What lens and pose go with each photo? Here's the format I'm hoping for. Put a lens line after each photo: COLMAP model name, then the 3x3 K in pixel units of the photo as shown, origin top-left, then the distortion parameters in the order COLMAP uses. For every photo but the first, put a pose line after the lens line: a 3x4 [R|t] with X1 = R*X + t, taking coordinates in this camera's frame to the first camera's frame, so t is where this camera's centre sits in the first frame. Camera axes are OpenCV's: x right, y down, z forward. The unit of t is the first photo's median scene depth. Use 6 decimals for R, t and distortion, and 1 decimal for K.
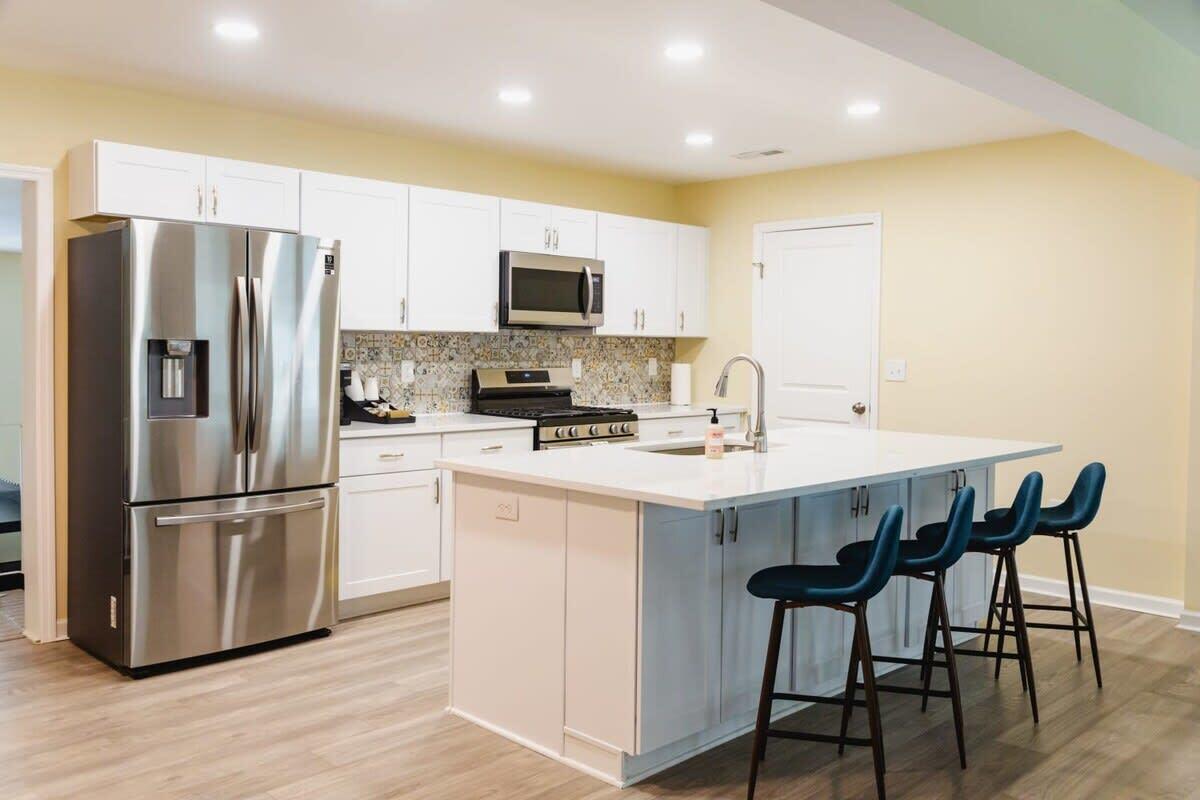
lens RADIAL K [[1023.8, 0, 599.0], [0, 1023.8, 391.8], [0, 0, 1]] dist [0.034985, 0.000954]
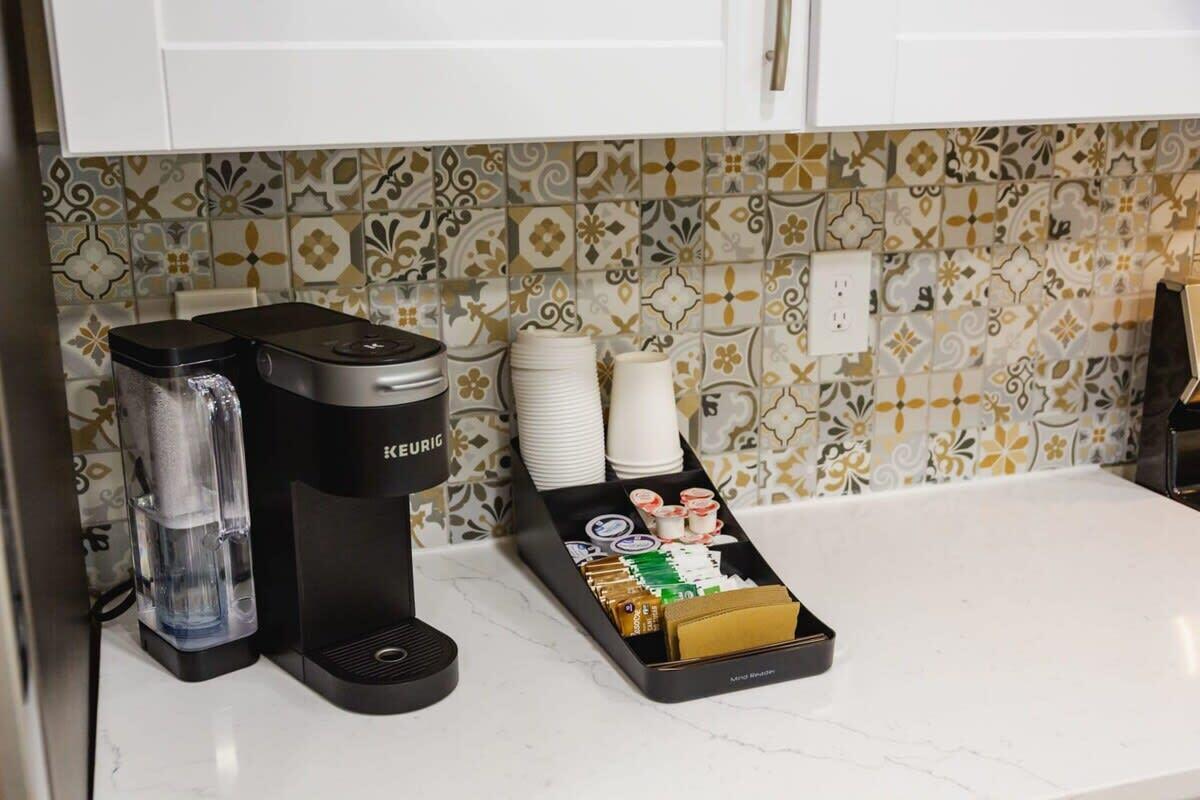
lens RADIAL K [[1326.6, 0, 601.8], [0, 1326.6, 406.1], [0, 0, 1]] dist [0.017005, 0.000000]
pose [[0.900467, 0.092421, -0.424992, -0.112263], [0.000432, 0.976971, 0.213373, -0.057690], [0.434925, -0.192319, 0.879690, 0.730930]]
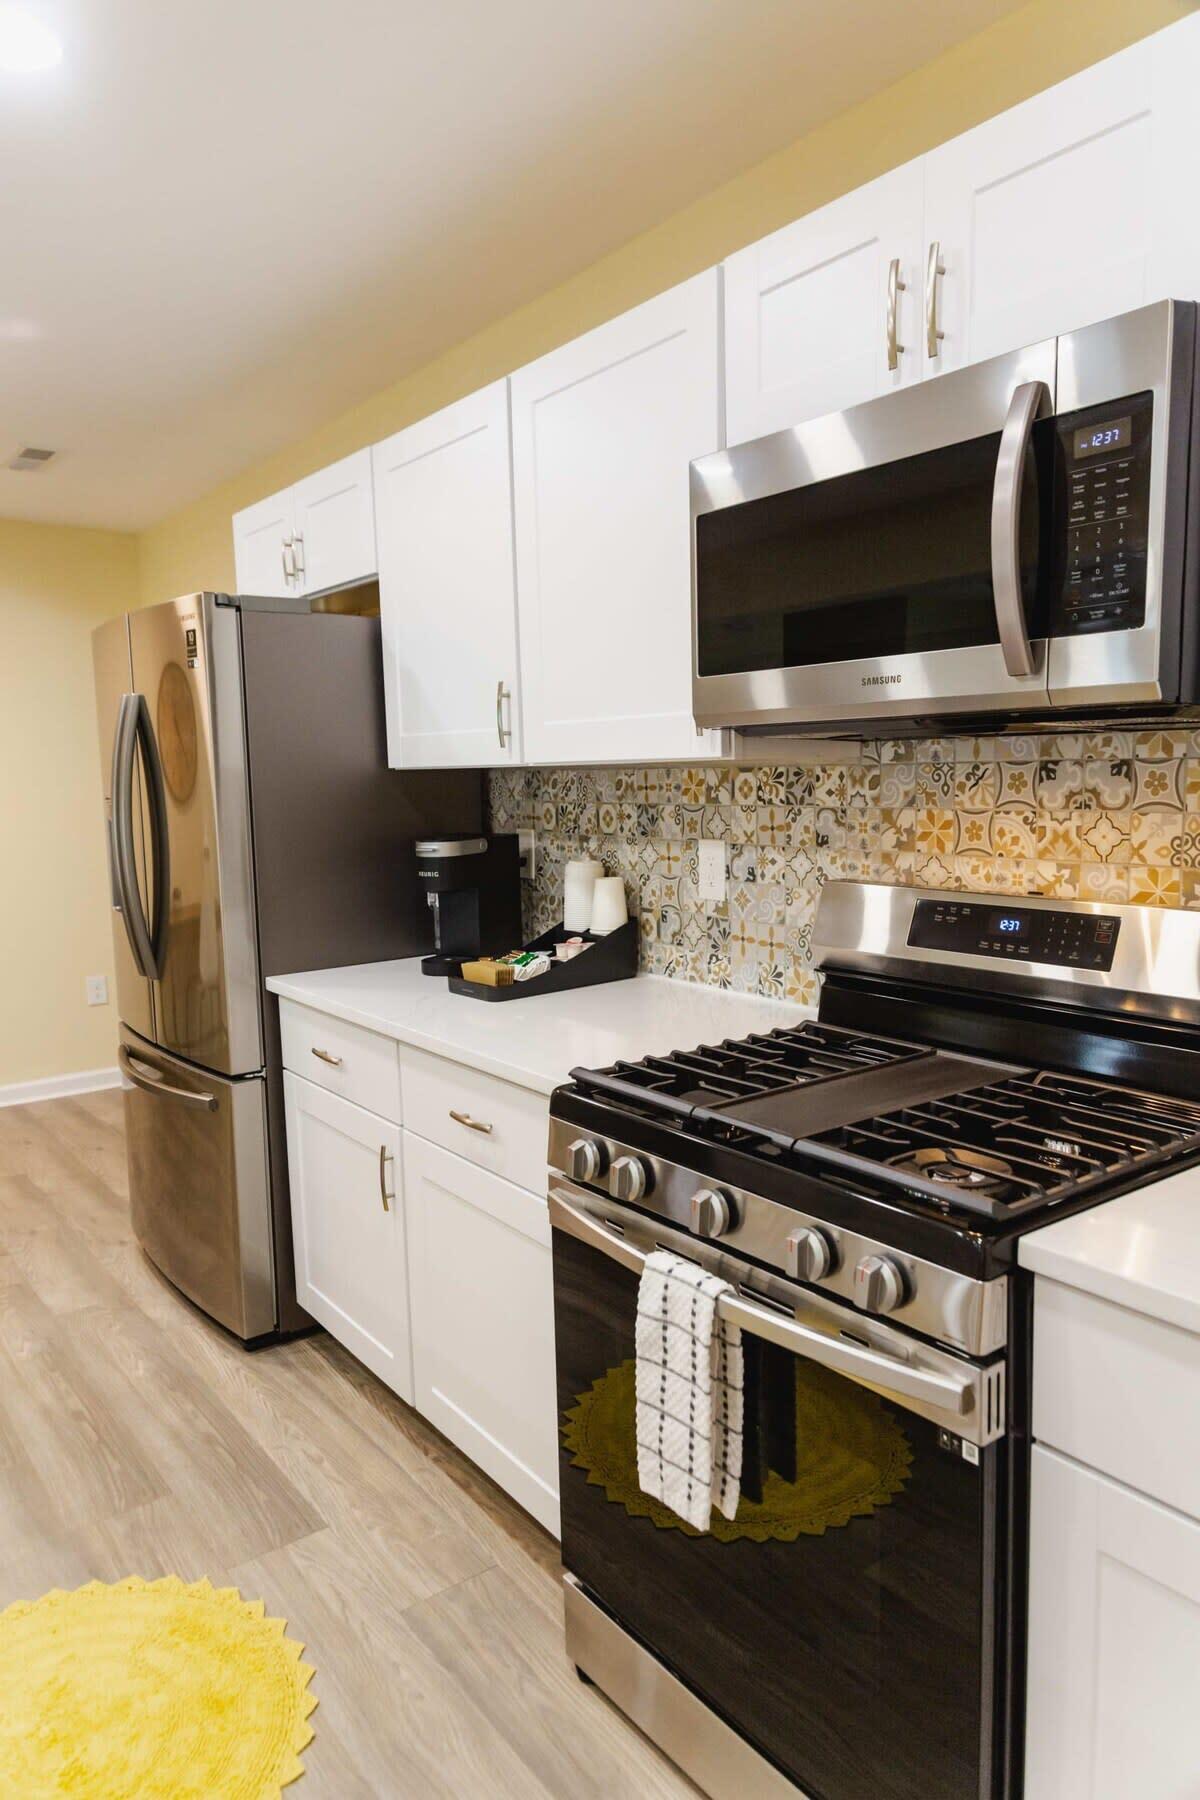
lens RADIAL K [[1177.0, 0, 601.9], [0, 1177.0, 907.6], [0, 0, 1]] dist [-0.000439, -0.000025]
pose [[-0.134264, 0.106258, -0.985232, 0.233573], [-0.029968, 0.993344, 0.111217, -0.052131], [0.990492, 0.044458, -0.130186, 1.013262]]
